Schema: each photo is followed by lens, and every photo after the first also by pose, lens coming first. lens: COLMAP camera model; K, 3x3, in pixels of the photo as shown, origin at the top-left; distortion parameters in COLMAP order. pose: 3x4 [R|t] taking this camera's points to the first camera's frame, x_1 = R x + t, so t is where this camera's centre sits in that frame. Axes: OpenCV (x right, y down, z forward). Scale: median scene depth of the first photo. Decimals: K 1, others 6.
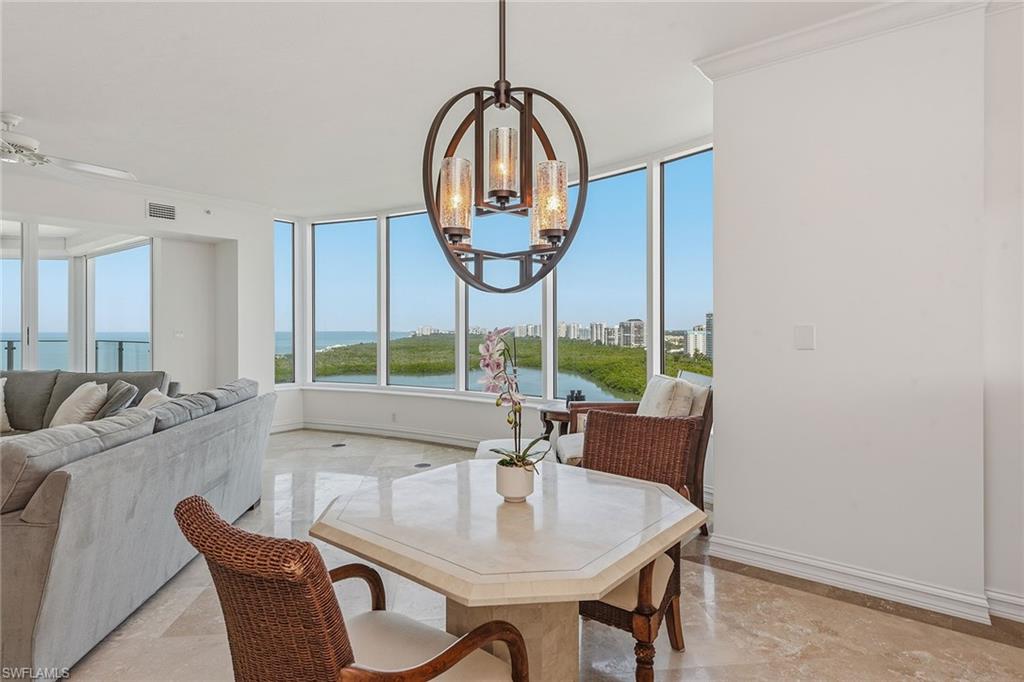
lens RADIAL K [[548.8, 0, 492.2], [0, 548.8, 344.8], [0, 0, 1]] dist [0.002959, 0.000021]
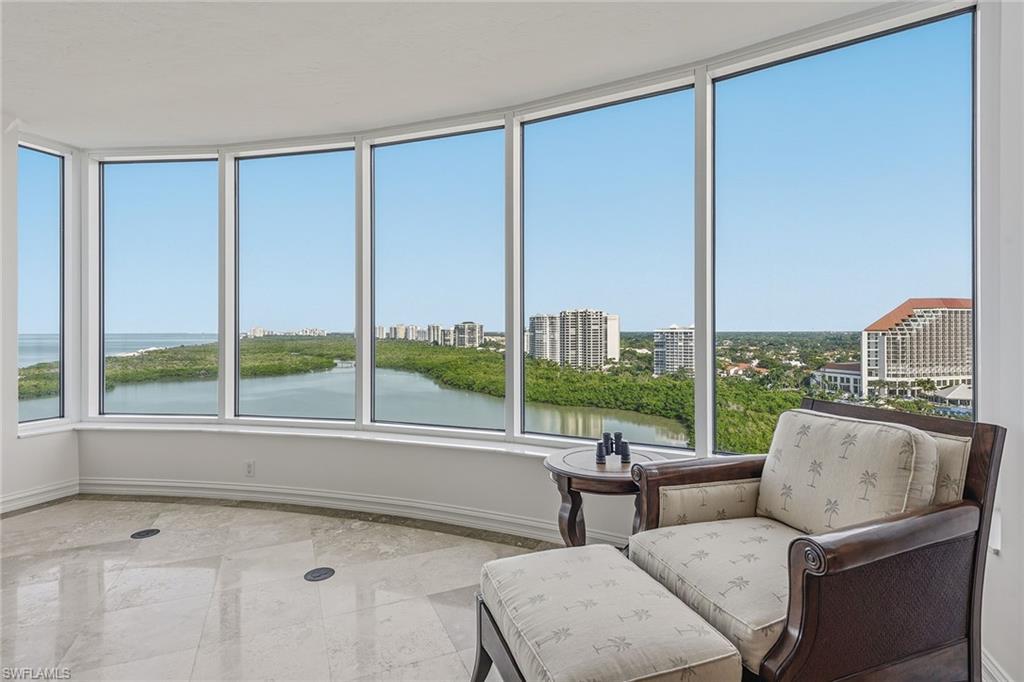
lens RADIAL K [[509.7, 0, 505.7], [0, 509.7, 336.0], [0, 0, 1]] dist [-0.000285, -0.001086]
pose [[0.945582, -0.002174, 0.325375, -0.080598], [0.008141, 0.999823, -0.016977, -0.008412], [-0.325281, 0.018702, 0.945432, 0.307978]]
